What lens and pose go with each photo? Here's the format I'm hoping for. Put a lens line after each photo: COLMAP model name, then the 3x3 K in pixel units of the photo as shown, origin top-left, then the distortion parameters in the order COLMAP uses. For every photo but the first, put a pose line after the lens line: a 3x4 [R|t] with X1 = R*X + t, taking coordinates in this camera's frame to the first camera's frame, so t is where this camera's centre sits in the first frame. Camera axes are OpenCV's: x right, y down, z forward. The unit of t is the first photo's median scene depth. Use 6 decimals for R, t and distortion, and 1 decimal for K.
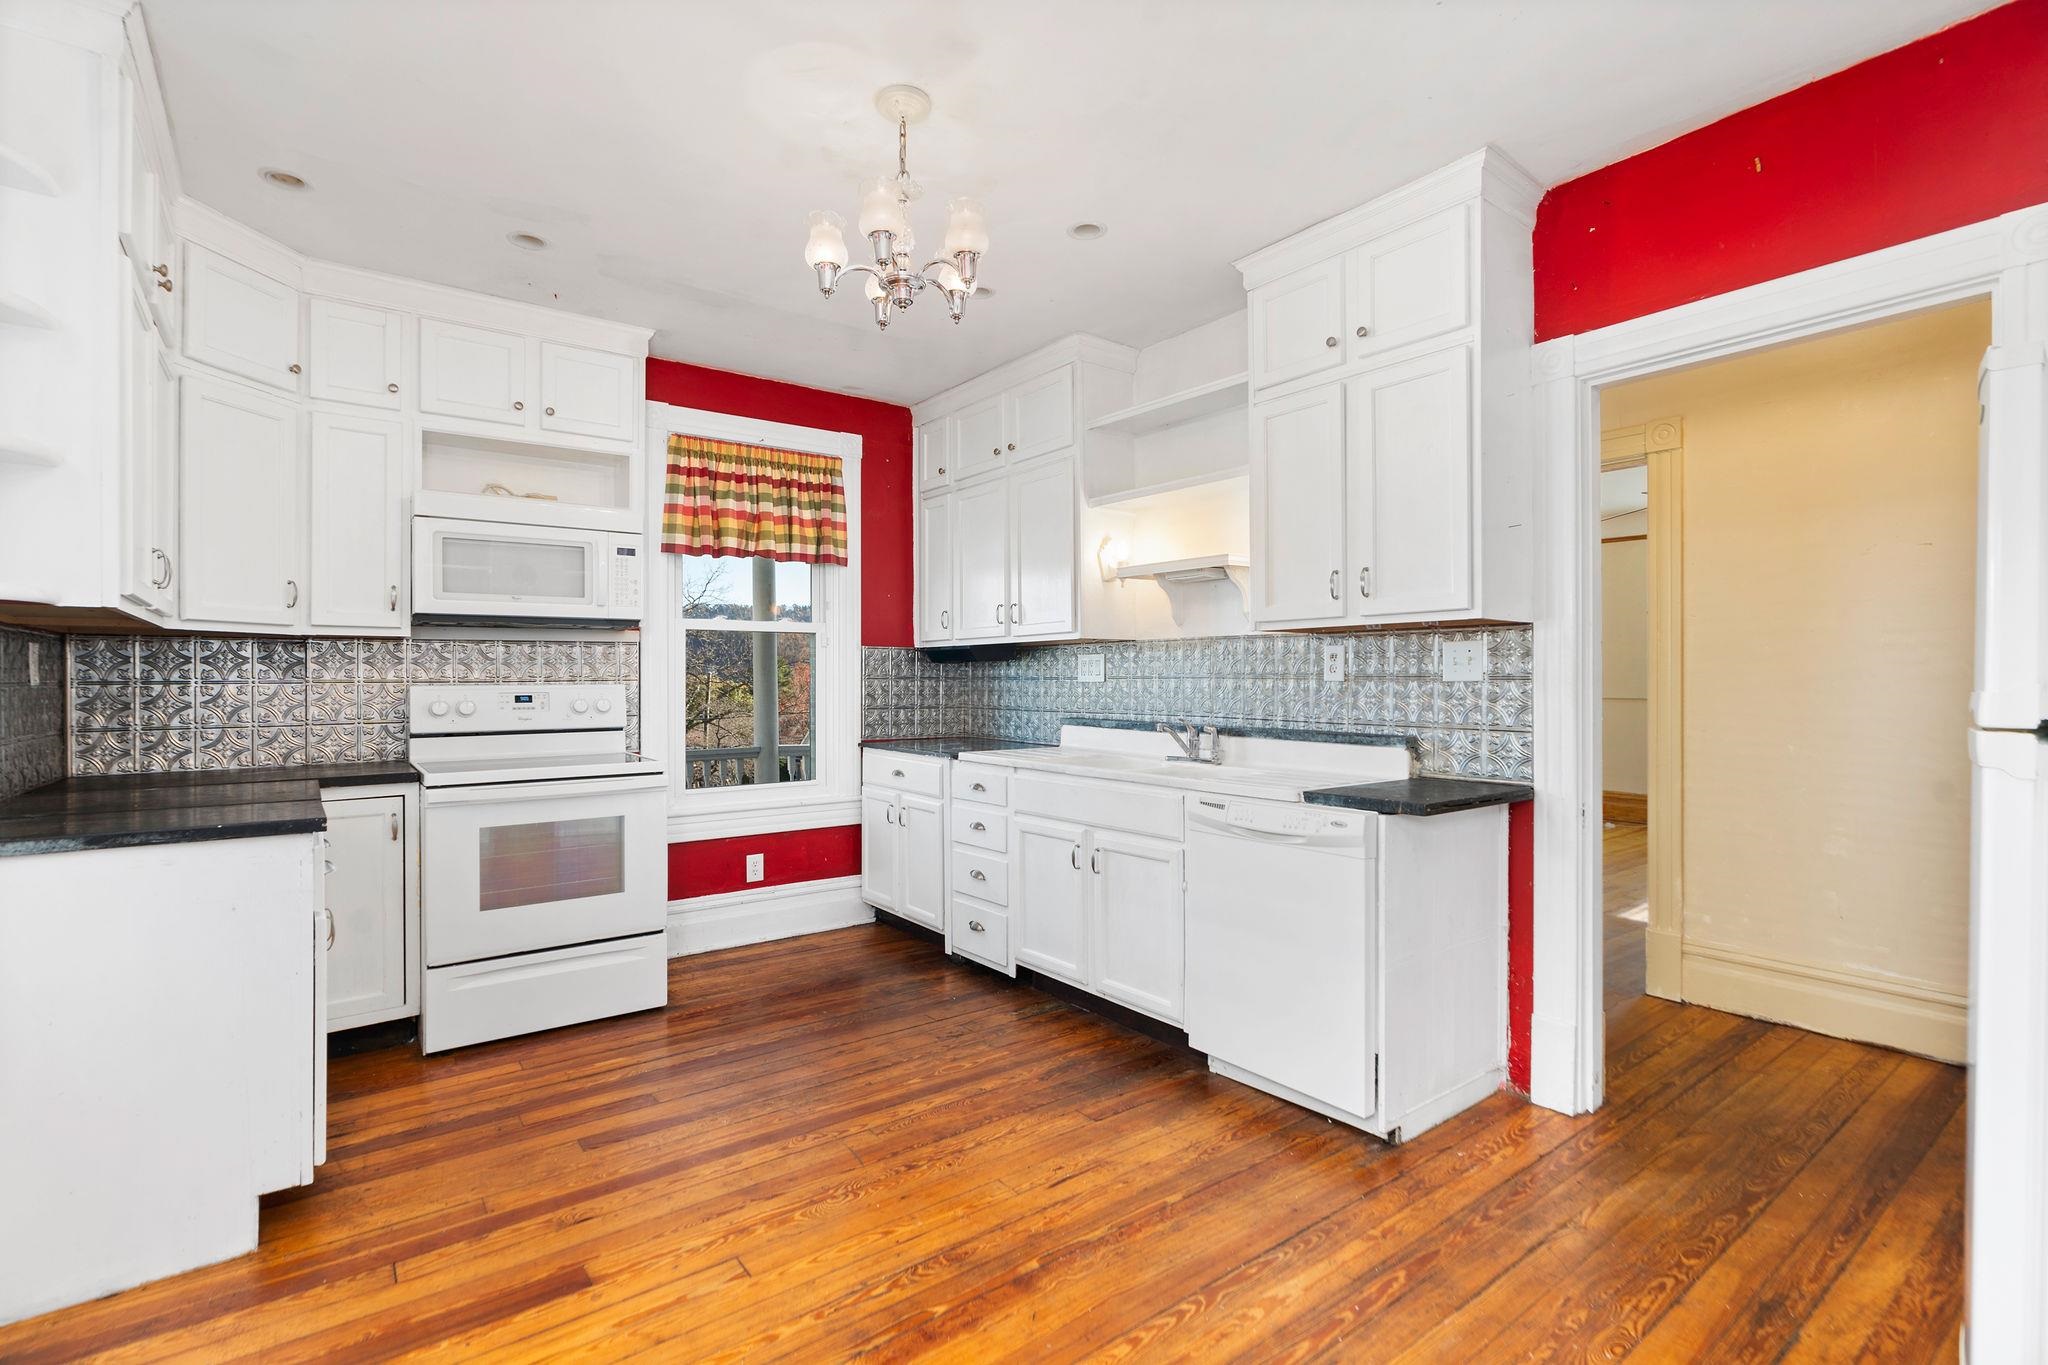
lens RADIAL K [[929.7, 0, 1029.5], [0, 929.7, 682.7], [0, 0, 1]] dist [-0.018772, 0.000044]
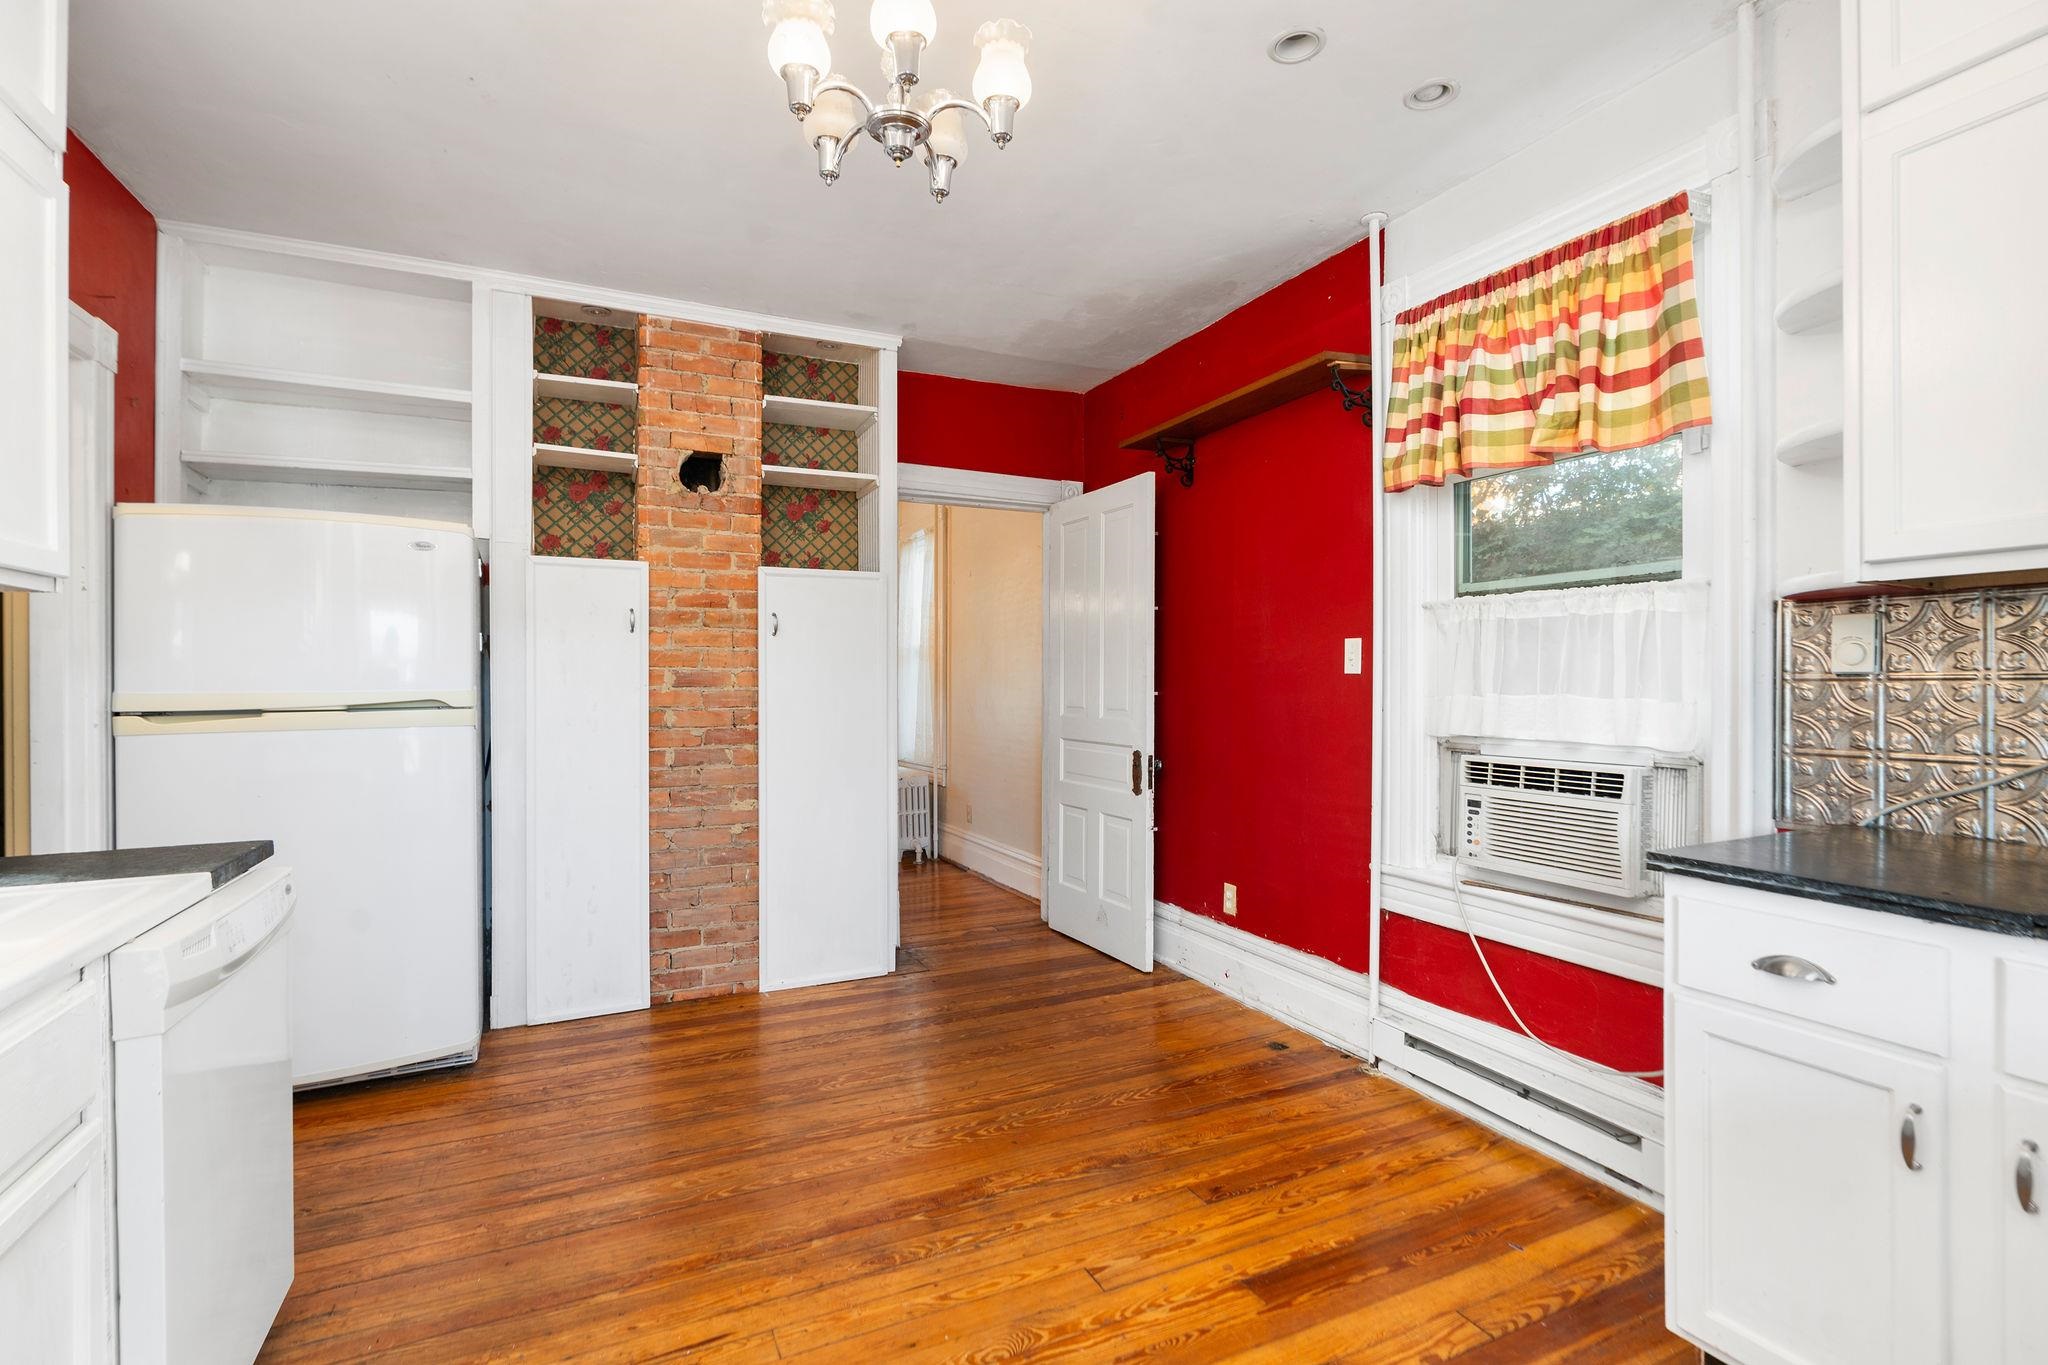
lens RADIAL K [[929.7, 0, 1022.9], [0, 929.7, 683.3], [0, 0, 1]] dist [-0.018772, 0.000044]
pose [[-0.976436, 0.007323, 0.215682, -0.450361], [0.008121, 0.999963, 0.002816, 0.001389], [-0.215653, 0.004501, -0.976460, 1.961750]]
